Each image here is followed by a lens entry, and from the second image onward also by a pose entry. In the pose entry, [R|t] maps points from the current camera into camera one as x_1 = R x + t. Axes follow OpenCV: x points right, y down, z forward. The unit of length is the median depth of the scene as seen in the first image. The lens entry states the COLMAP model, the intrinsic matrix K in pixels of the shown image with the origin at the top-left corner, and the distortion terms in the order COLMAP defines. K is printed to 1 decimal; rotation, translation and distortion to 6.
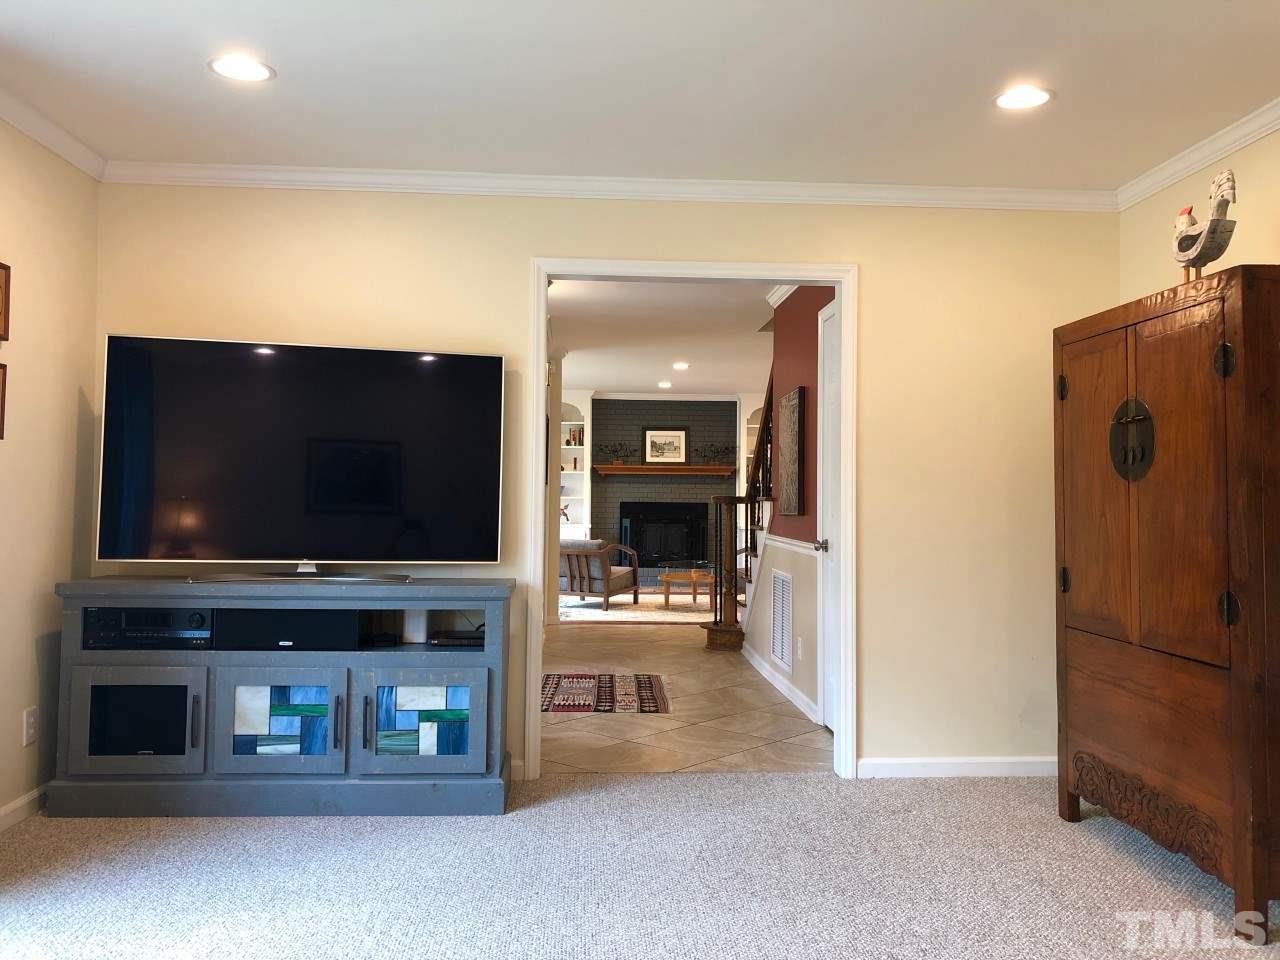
lens RADIAL K [[1039.2, 0, 640.0], [0, 1039.2, 480.0], [0, 0, 1]] dist [0.089556, -0.138757]
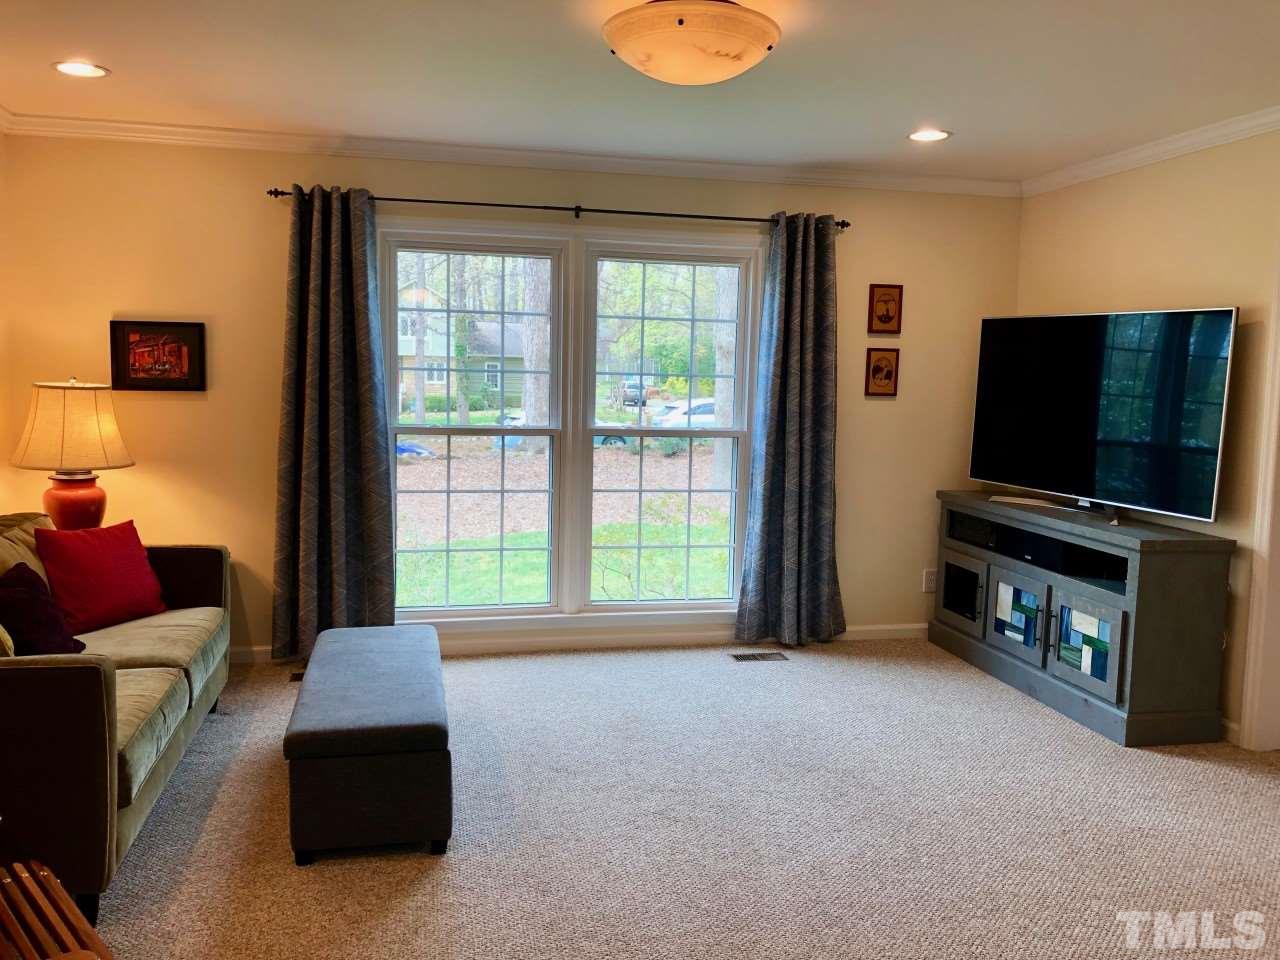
lens RADIAL K [[1039.2, 0, 640.0], [0, 1039.2, 480.0], [0, 0, 1]] dist [0.089556, -0.138757]
pose [[0.171258, 0.094117, -0.980720, 0.830817], [-0.012018, 0.995552, 0.093442, -0.051324], [0.985153, -0.004216, 0.171627, 0.321657]]
